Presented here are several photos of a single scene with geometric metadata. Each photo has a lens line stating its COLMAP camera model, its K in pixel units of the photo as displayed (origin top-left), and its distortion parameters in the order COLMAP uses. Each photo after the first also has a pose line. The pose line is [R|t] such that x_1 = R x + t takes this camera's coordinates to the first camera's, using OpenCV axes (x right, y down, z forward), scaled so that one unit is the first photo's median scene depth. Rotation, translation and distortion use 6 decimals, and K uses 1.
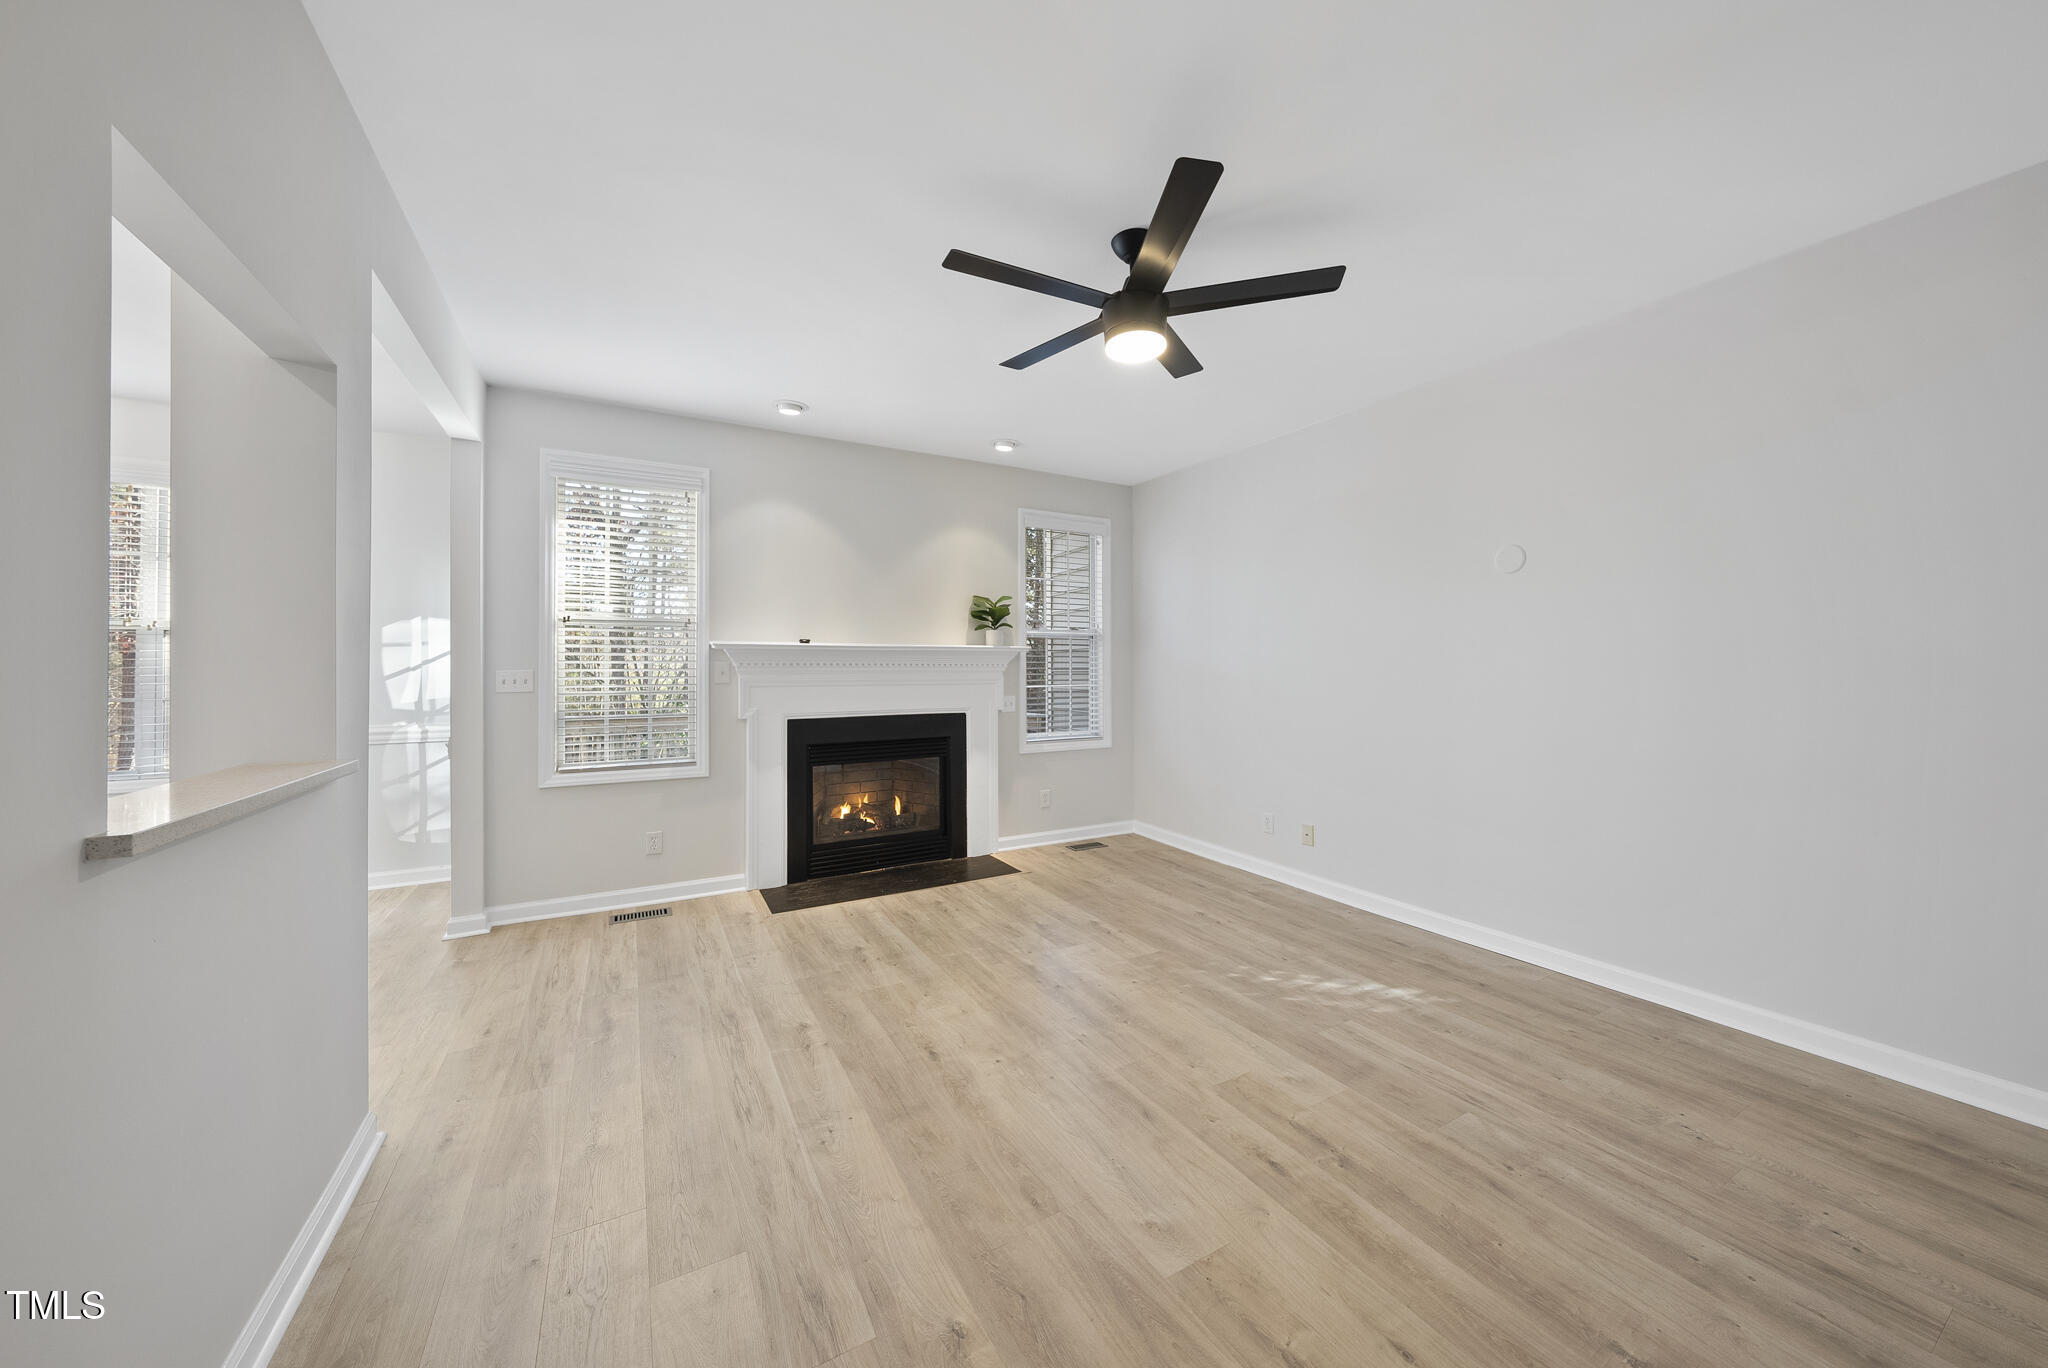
lens RADIAL K [[697.7, 0, 1036.5], [0, 697.7, 675.4], [0, 0, 1]] dist [-0.001781, 0.000366]
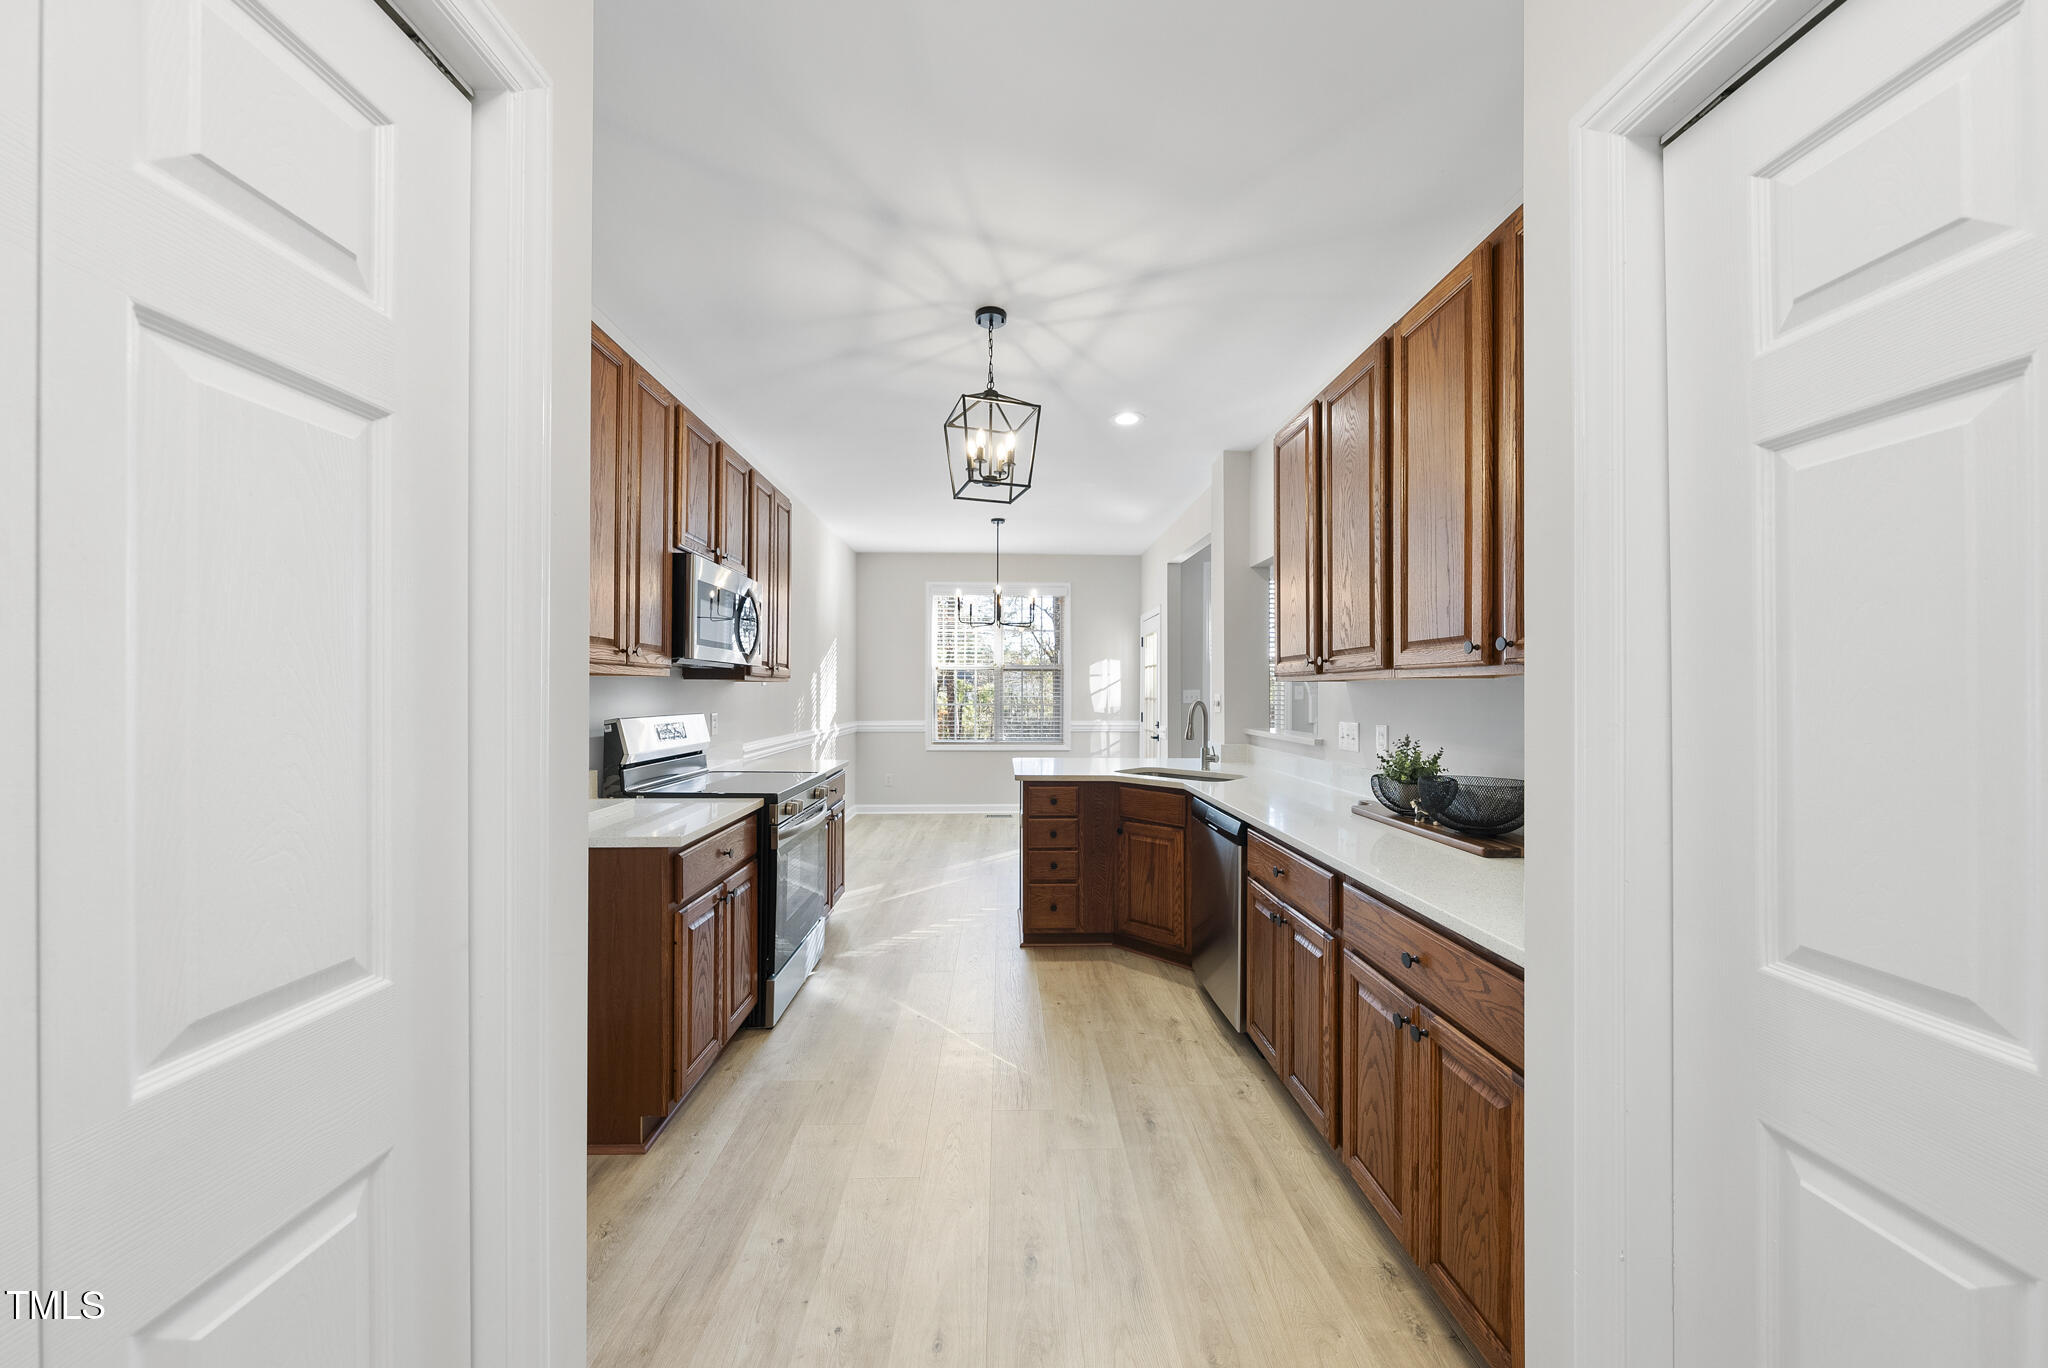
lens RADIAL K [[697.7, 0, 1032.6], [0, 697.7, 676.4], [0, 0, 1]] dist [-0.001781, 0.000366]
pose [[0.891028, -0.004193, -0.453928, -0.325268], [-0.010579, 0.999494, -0.029998, 0.015820], [0.453824, 0.031531, 0.890533, -0.786136]]
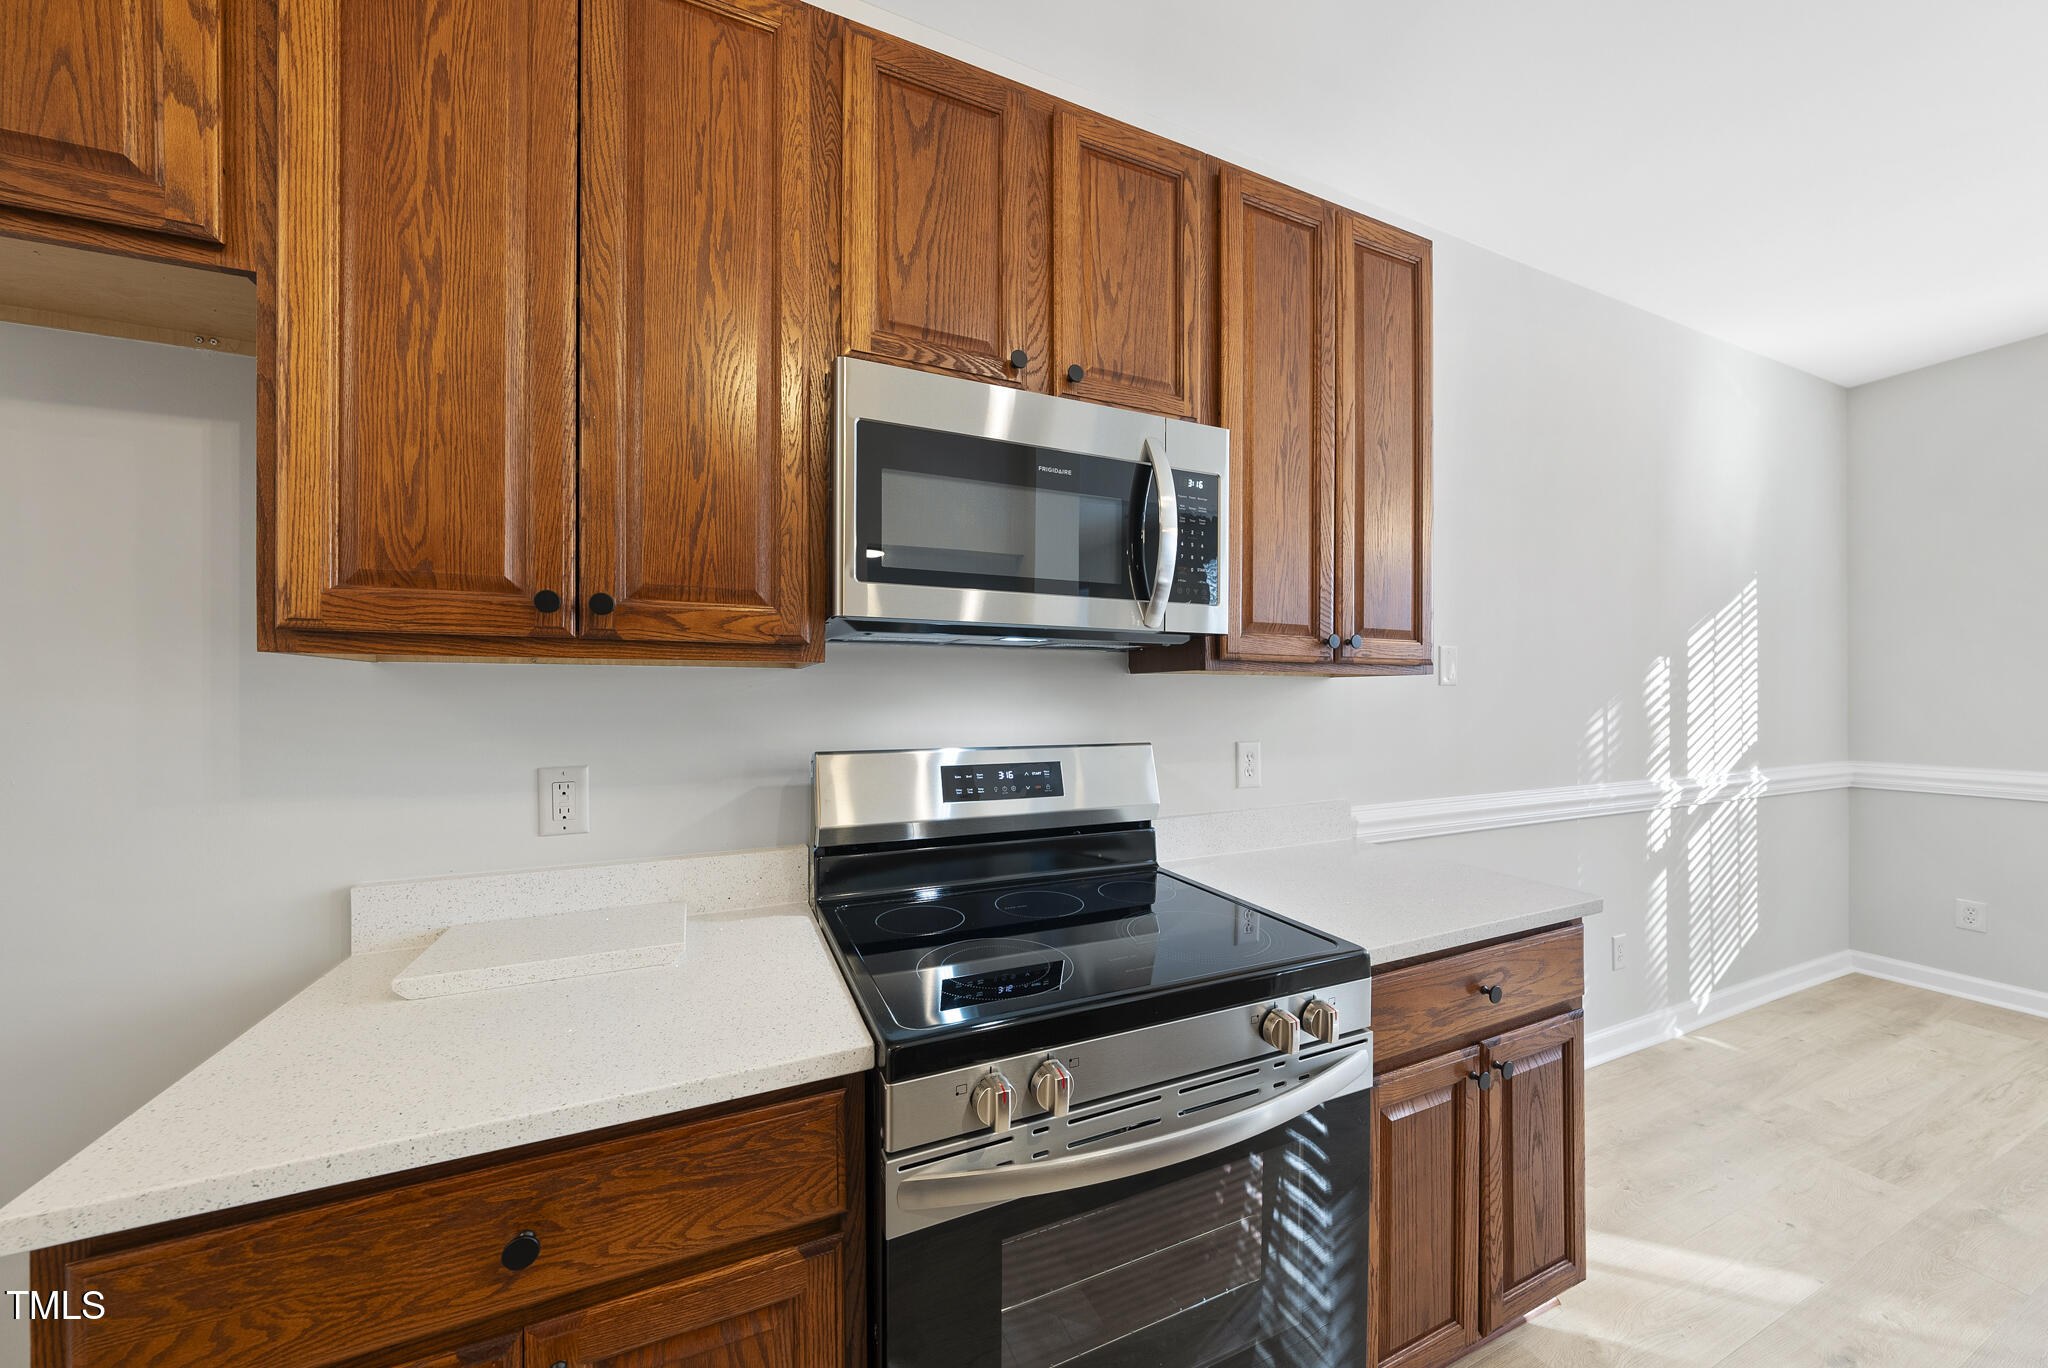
lens RADIAL K [[697.7, 0, 1016.7], [0, 697.7, 695.8], [0, 0, 1]] dist [-0.001781, 0.000366]
pose [[-0.104463, 0.001793, -0.994527, -0.701802], [-0.010345, 0.999942, 0.002890, 0.010259], [0.994475, 0.010590, -0.104439, -0.169072]]
